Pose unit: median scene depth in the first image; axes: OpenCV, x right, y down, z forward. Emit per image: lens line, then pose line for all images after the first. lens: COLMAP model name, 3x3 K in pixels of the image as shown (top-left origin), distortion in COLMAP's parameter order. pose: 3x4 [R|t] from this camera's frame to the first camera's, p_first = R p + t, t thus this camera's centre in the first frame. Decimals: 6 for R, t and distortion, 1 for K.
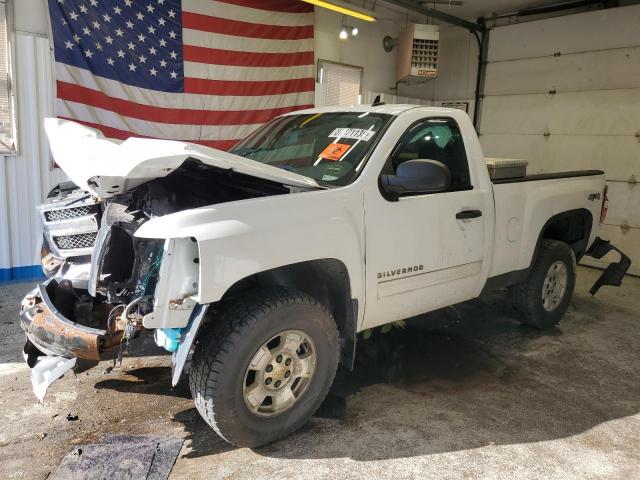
lens RADIAL K [[567.0, 0, 306.2], [0, 567.0, 224.0], [0, 0, 1]] dist [0.006707, 0.010428]
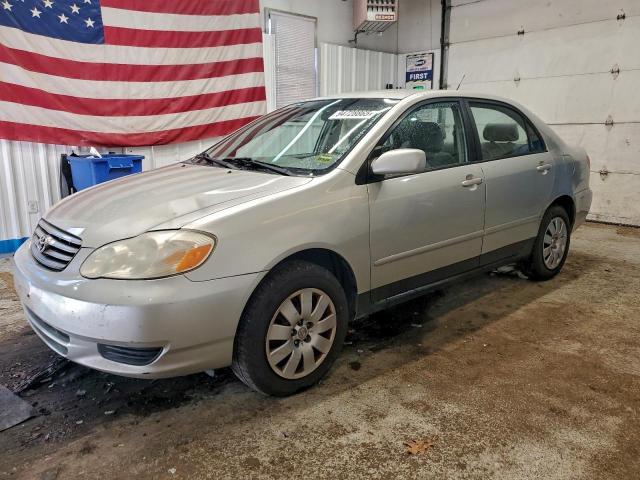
lens RADIAL K [[558.0, 0, 320.7], [0, 558.0, 227.8], [0, 0, 1]] dist [0.004590, 0.006840]
pose [[0.997135, -0.062099, 0.043193, 0.052814], [0.060619, 0.997555, 0.034771, 0.035325], [-0.045247, -0.032053, 0.998461, 0.103727]]
